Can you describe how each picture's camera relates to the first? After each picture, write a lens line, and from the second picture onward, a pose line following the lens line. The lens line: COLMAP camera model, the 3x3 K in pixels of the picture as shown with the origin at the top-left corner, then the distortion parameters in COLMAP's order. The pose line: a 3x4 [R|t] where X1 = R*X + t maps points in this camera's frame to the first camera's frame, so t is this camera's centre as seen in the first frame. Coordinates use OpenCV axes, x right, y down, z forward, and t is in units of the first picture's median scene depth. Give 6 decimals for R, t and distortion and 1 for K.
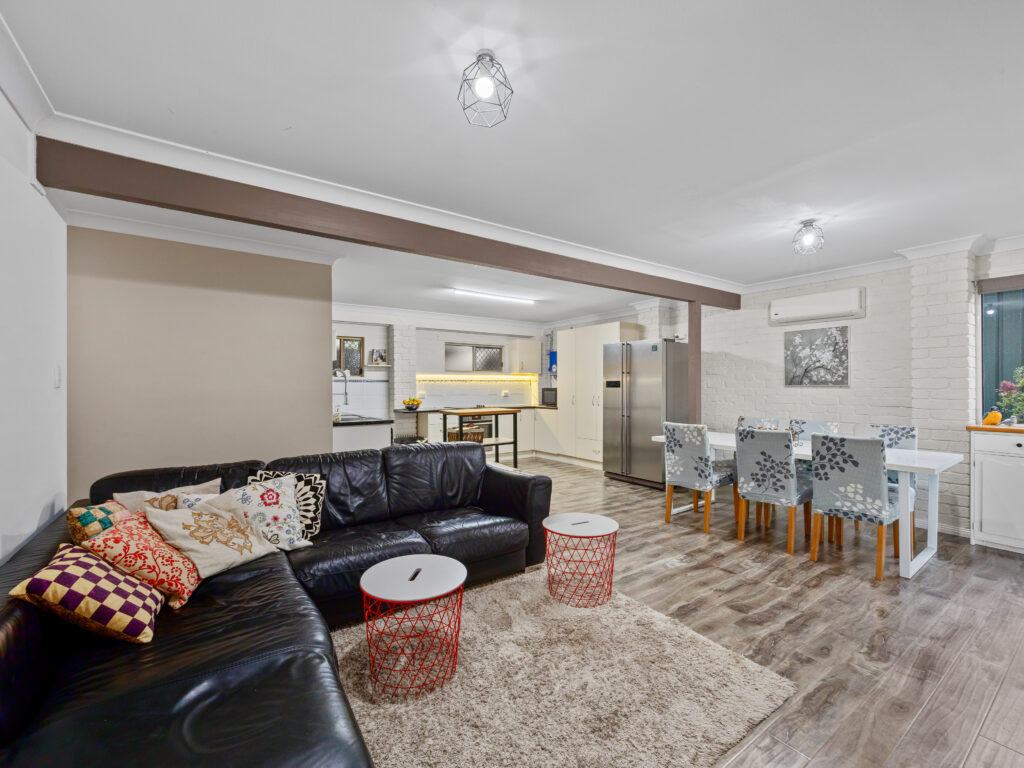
lens RADIAL K [[439.7, 0, 508.9], [0, 439.7, 386.0], [0, 0, 1]] dist [-0.003064, 0.001063]
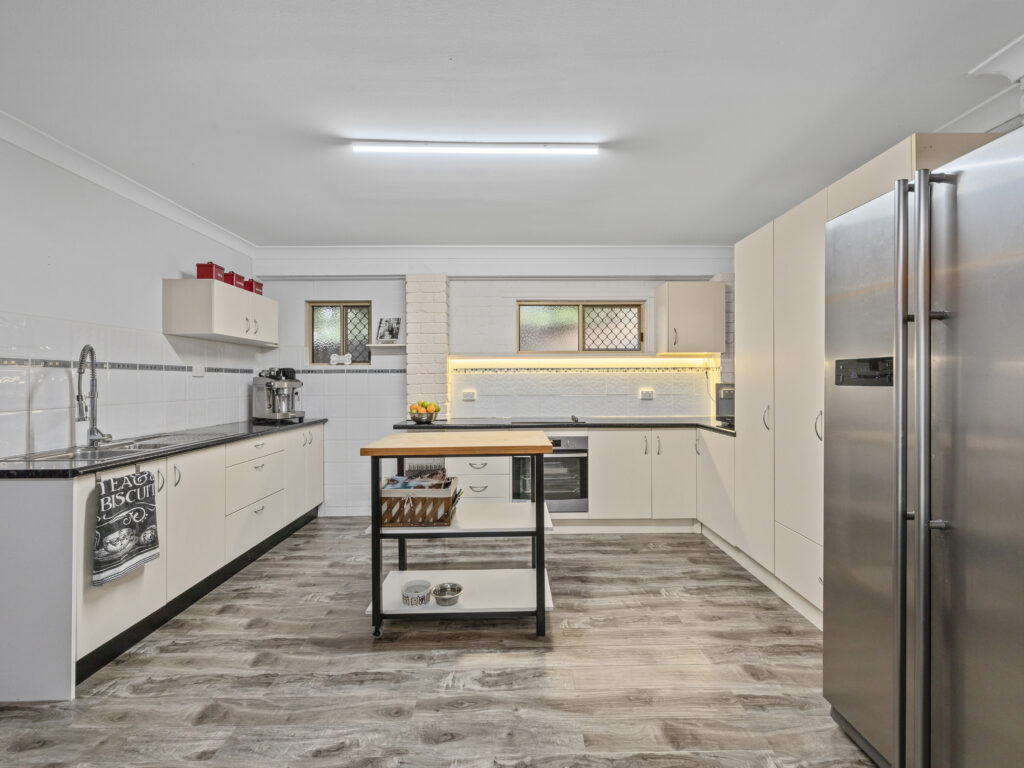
lens RADIAL K [[439.7, 0, 514.9], [0, 439.7, 382.3], [0, 0, 1]] dist [-0.003064, 0.001063]
pose [[0.821181, 0.003499, -0.570658, 0.188141], [0.000140, 0.999980, 0.006333, 0.000380], [0.570668, -0.005280, 0.821164, 0.596743]]
